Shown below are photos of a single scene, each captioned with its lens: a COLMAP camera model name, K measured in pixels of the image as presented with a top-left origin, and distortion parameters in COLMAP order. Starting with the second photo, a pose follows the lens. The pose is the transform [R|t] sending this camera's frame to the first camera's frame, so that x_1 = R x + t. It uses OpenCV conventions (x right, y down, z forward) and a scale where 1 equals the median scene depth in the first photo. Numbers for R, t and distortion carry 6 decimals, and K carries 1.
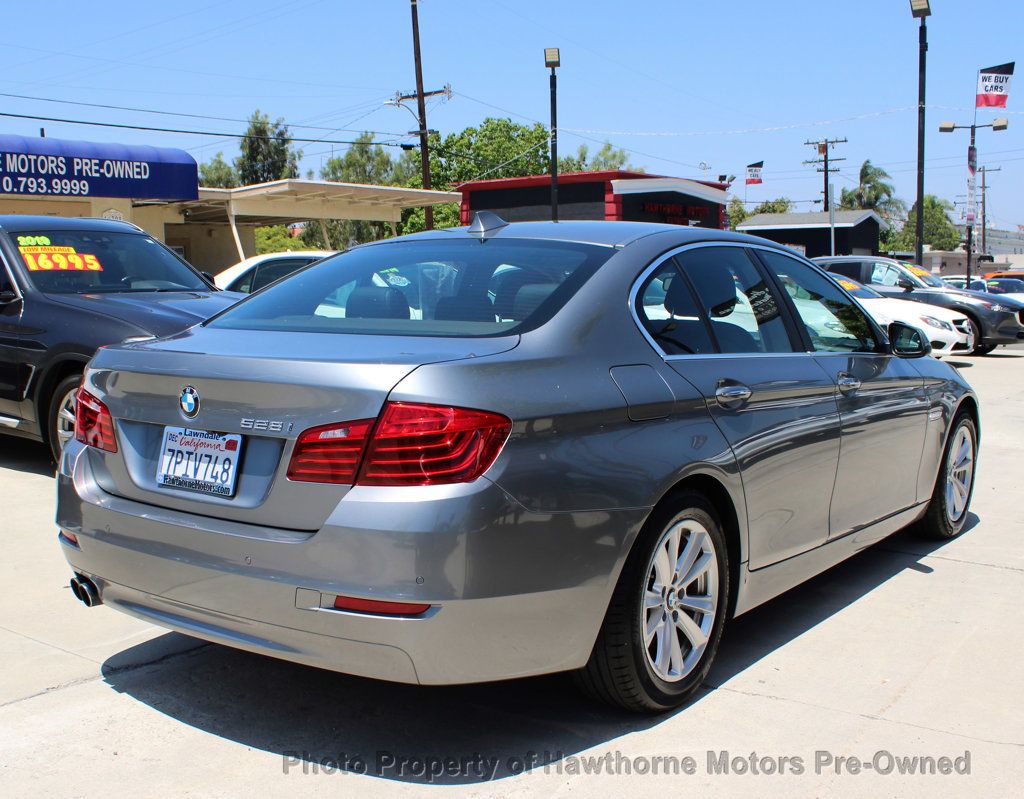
lens RADIAL K [[1195.2, 0, 504.7], [0, 1195.2, 404.7], [0, 0, 1]] dist [-0.083093, 0.000000]
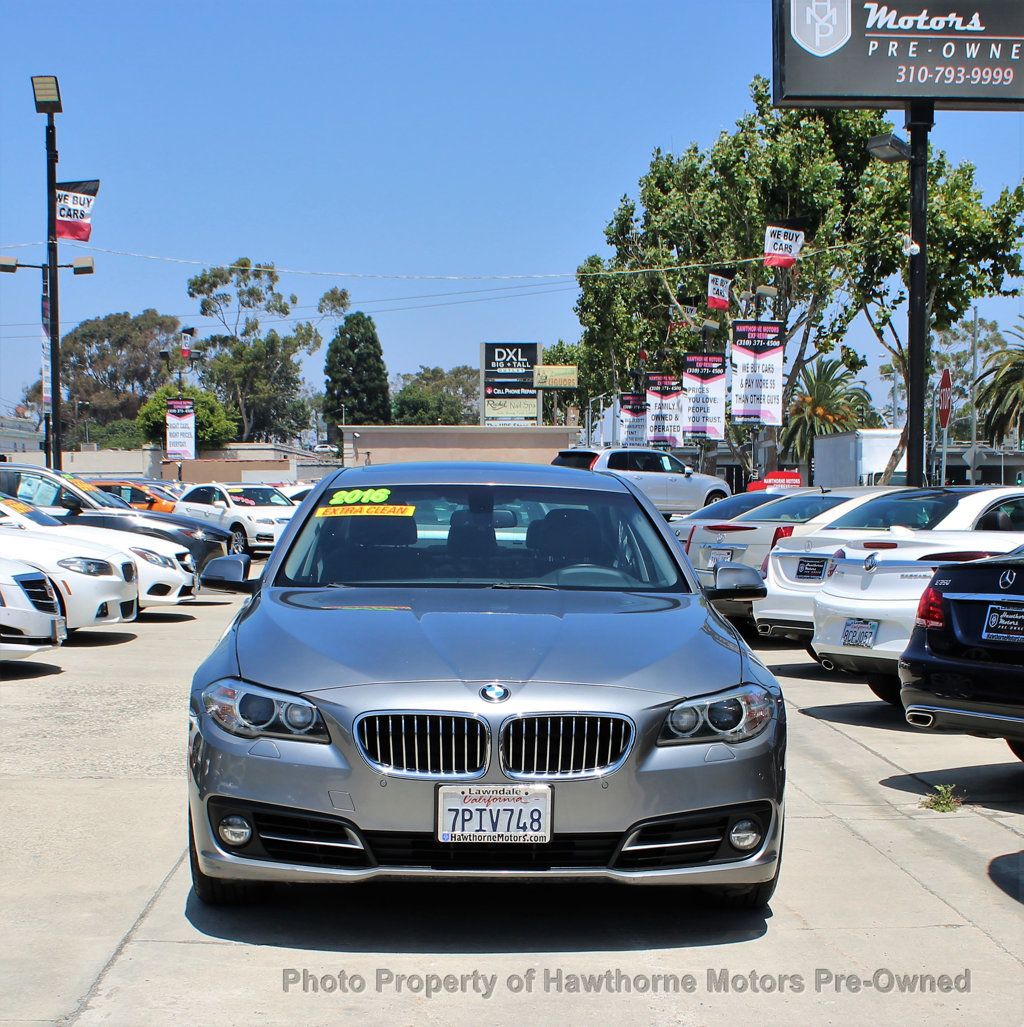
lens RADIAL K [[1955.4, 0, 508.4], [0, 1955.4, 668.5], [0, 0, 1]] dist [-0.113839, 0.000000]
pose [[0.775974, -0.048338, 0.628911, -1.059731], [0.056520, 0.998377, 0.006999, 0.003044], [-0.628228, 0.030115, 0.777446, -0.221438]]
